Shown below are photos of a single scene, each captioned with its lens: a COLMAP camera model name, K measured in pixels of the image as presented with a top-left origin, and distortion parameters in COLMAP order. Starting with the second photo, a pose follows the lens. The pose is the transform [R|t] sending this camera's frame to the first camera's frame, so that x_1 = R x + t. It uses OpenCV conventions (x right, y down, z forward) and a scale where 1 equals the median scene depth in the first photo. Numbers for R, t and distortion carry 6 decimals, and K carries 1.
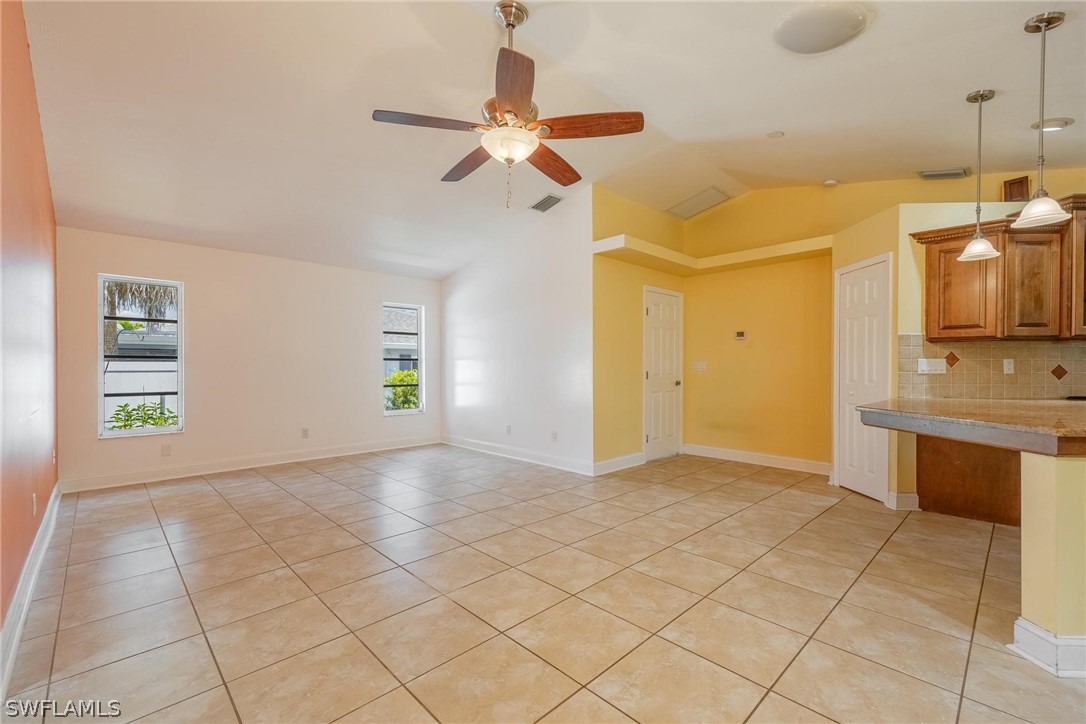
lens RADIAL K [[458.9, 0, 533.8], [0, 458.9, 372.0], [0, 0, 1]] dist [0.007796, 0.001378]
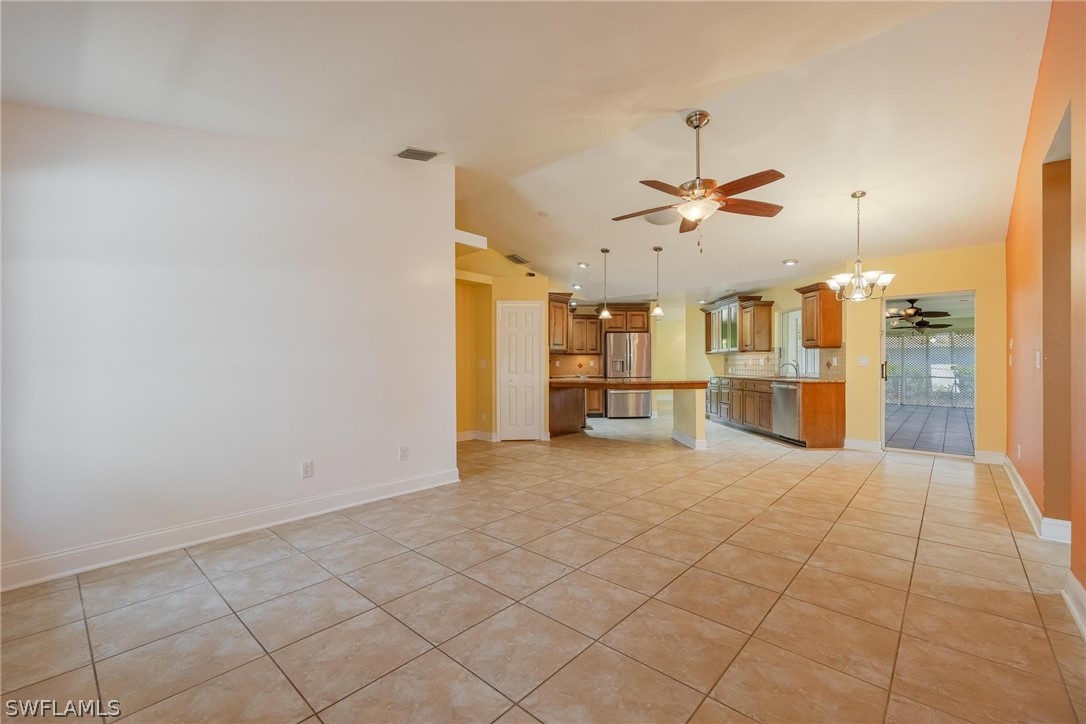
lens RADIAL K [[458.9, 0, 550.2], [0, 458.9, 358.7], [0, 0, 1]] dist [0.007796, 0.001378]
pose [[-0.094738, 0.014458, 0.995397, -1.058565], [0.013705, 0.999819, -0.013218, -0.006576], [-0.995408, 0.012390, -0.094919, 1.177507]]
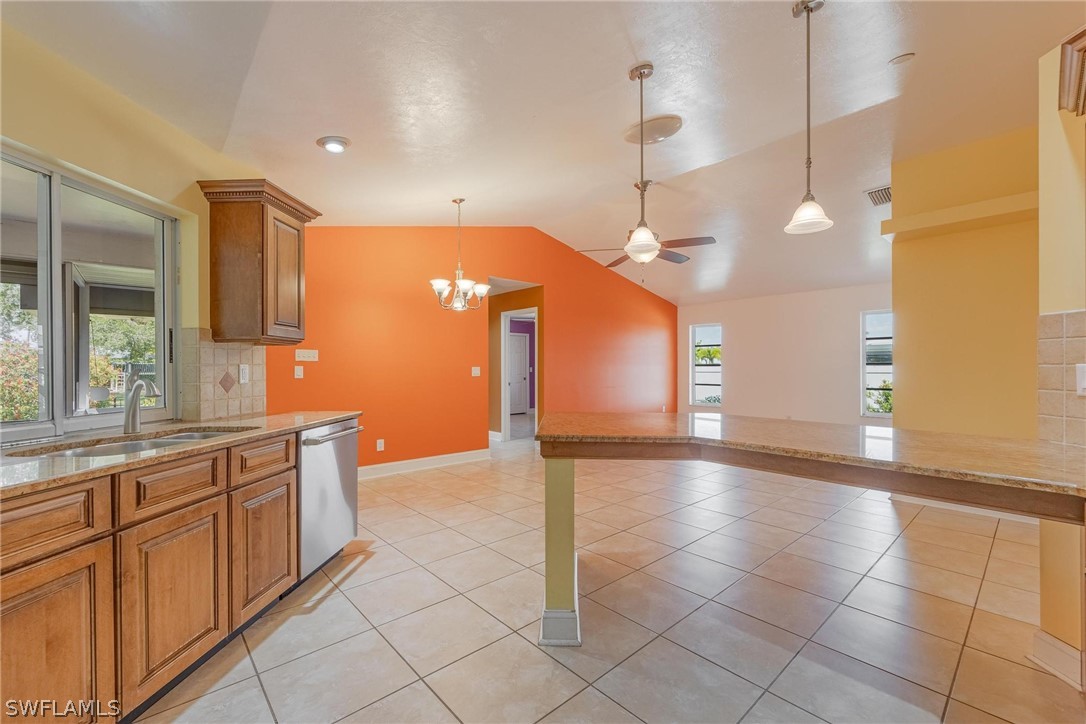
lens RADIAL K [[450.2, 0, 544.8], [0, 450.2, 367.5], [0, 0, 1]] dist [0.002336, 0.001343]
pose [[-0.022290, -0.000703, -0.999751, 1.305097], [-0.009066, 0.999959, -0.000501, -0.019355], [0.999710, 0.009053, -0.022295, 0.472908]]
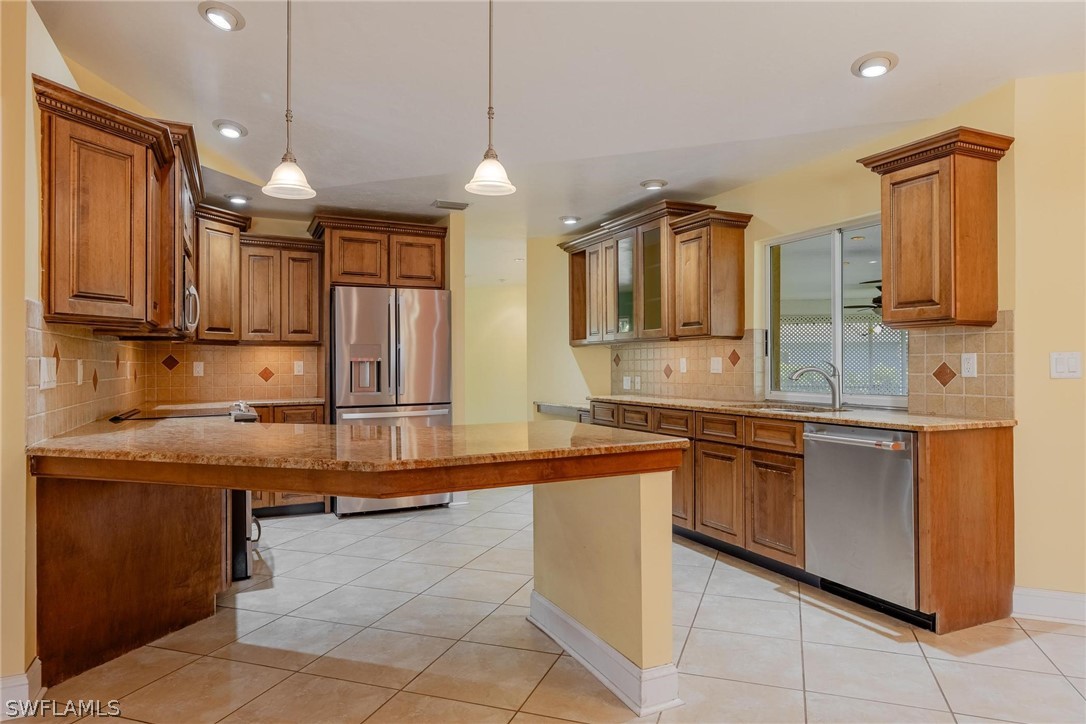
lens RADIAL K [[671.6, 0, 550.7], [0, 671.6, 361.4], [0, 0, 1]] dist [-0.002246, 0.006656]
pose [[-0.458601, 0.006457, 0.888619, 0.016869], [0.014073, 0.999901, -0.000002, -0.017087], [-0.888531, 0.012504, -0.458646, 0.860855]]
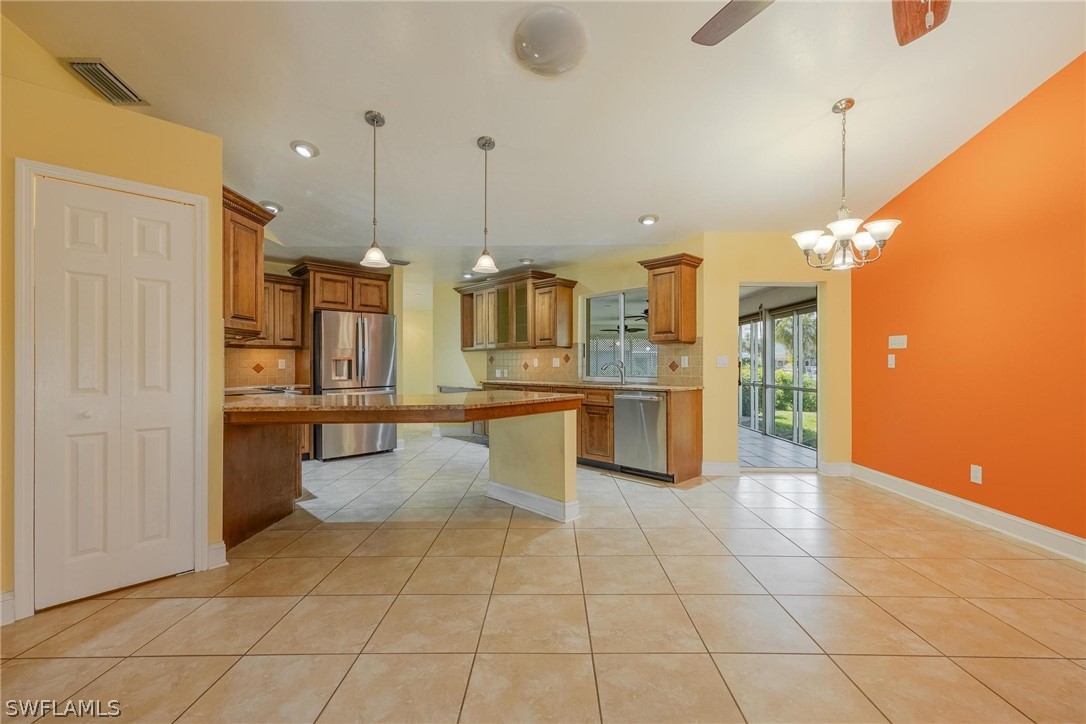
lens RADIAL K [[458.9, 0, 549.5], [0, 458.9, 366.0], [0, 0, 1]] dist [0.007796, 0.001378]
pose [[-0.724184, -0.000368, 0.689606, -0.071178], [0.010588, 0.999876, 0.011653, -0.011568], [-0.689525, 0.015741, -0.724091, 1.175857]]
